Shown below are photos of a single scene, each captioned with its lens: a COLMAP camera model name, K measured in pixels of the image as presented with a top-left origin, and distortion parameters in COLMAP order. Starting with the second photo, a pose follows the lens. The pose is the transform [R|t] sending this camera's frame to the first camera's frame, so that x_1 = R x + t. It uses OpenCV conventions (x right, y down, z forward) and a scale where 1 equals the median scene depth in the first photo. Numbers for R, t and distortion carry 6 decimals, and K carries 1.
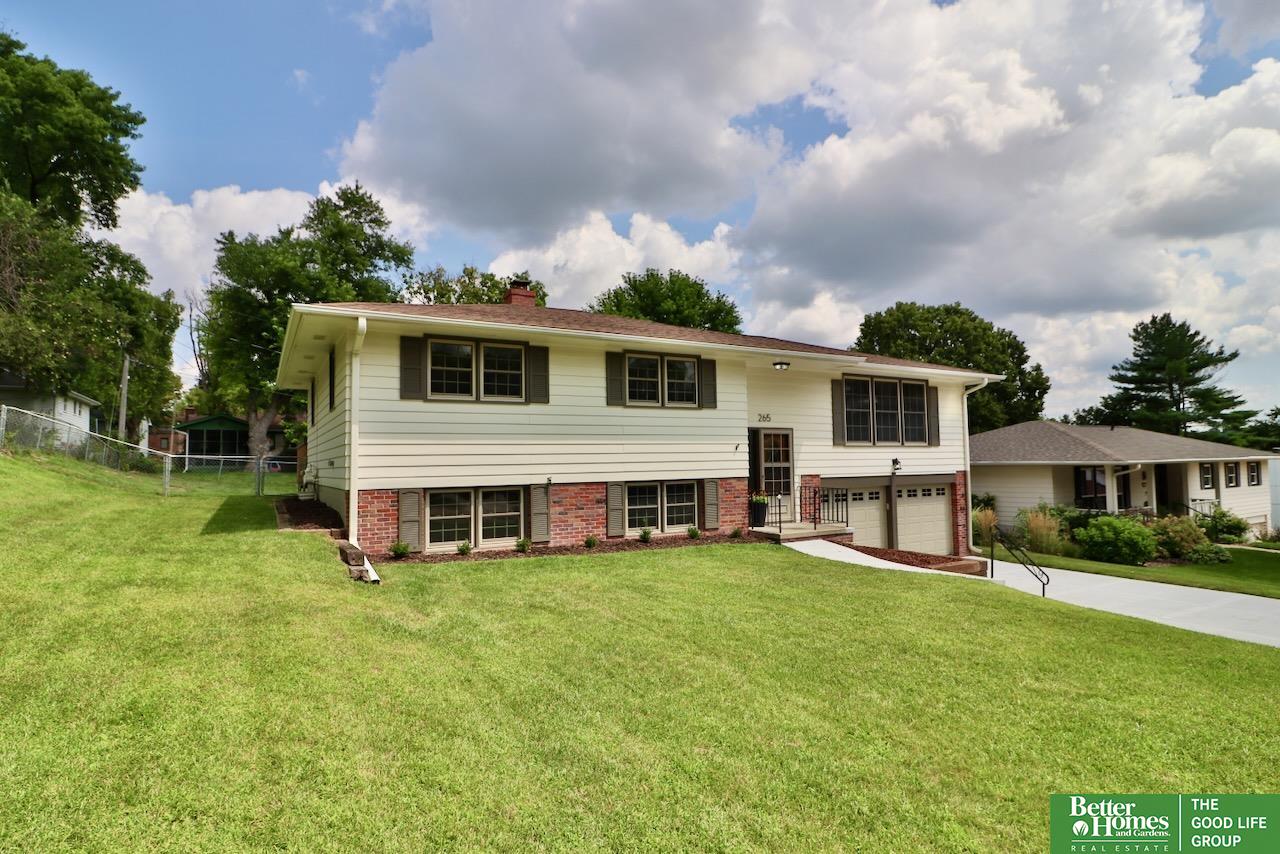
lens RADIAL K [[659.8, 0, 638.3], [0, 659.8, 425.9], [0, 0, 1]] dist [-0.002128, -0.009358]
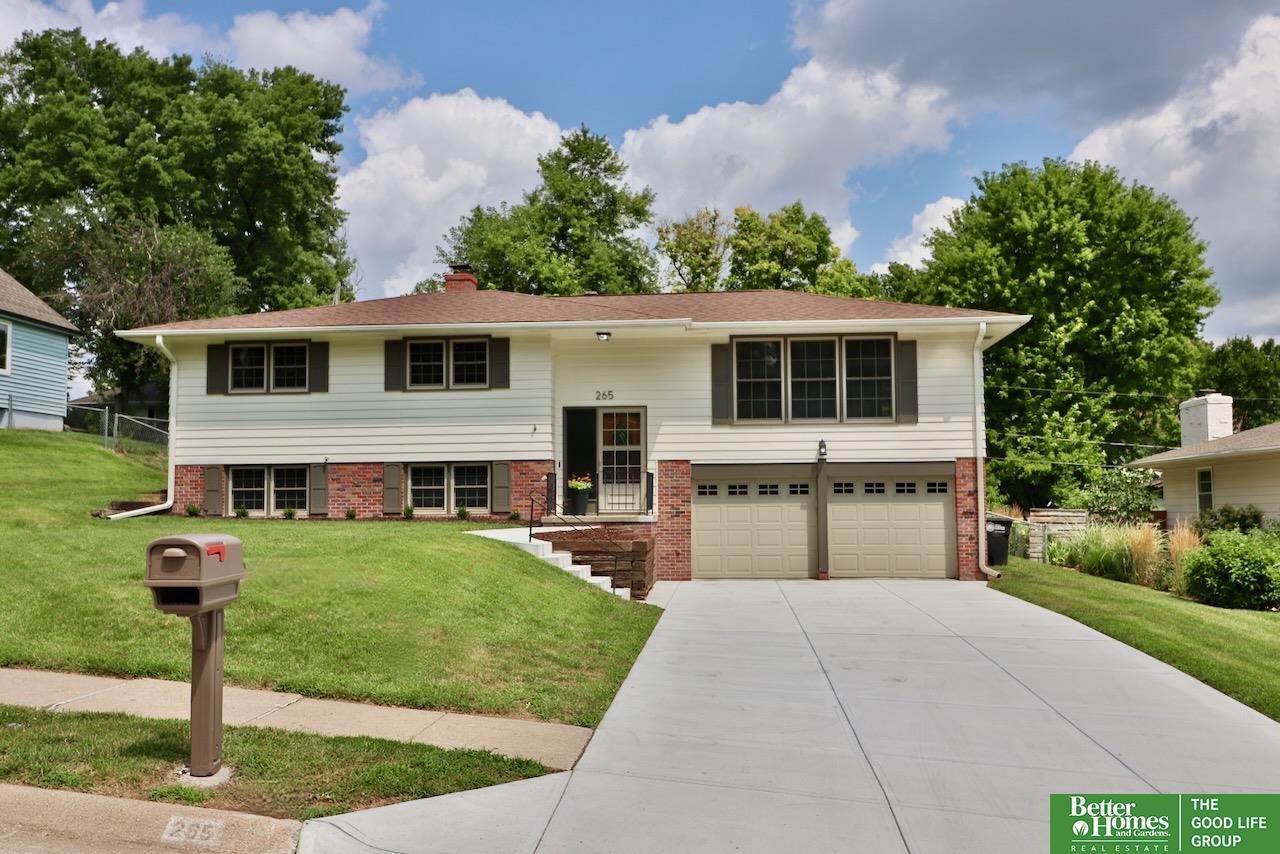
lens RADIAL K [[1120.9, 0, 639.2], [0, 1120.9, 429.8], [0, 0, 1]] dist [0.027369, -0.026881]
pose [[0.817551, -0.030678, -0.575038, 1.121725], [0.027283, 0.999522, -0.014535, 0.058617], [0.575209, -0.003806, 0.817998, -0.210861]]
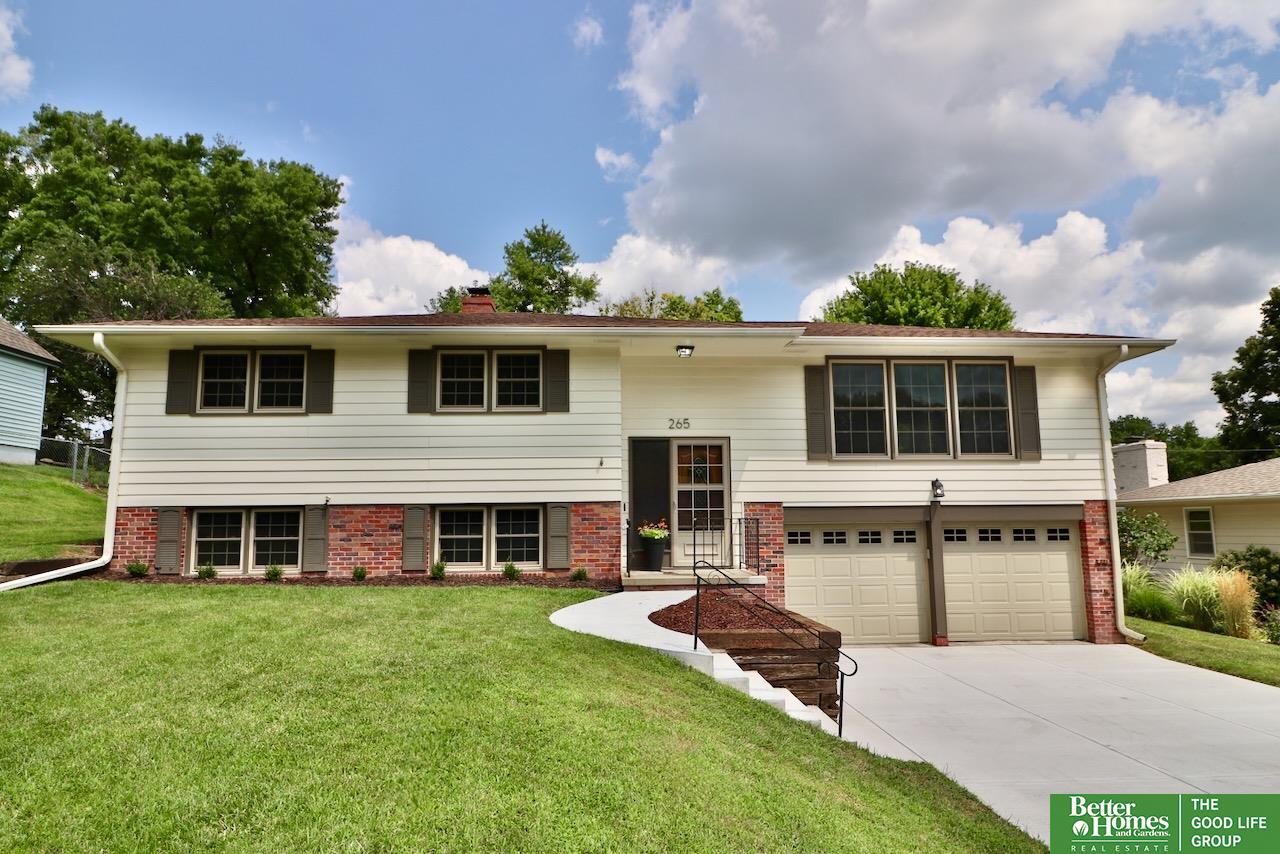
lens RADIAL K [[748.9, 0, 639.4], [0, 748.9, 431.2], [0, 0, 1]] dist [0.001653, 0.000506]
pose [[0.889877, -0.048326, -0.453633, 0.544274], [0.021448, 0.997706, -0.064212, 0.050208], [0.455695, 0.047411, 0.888872, 0.242115]]
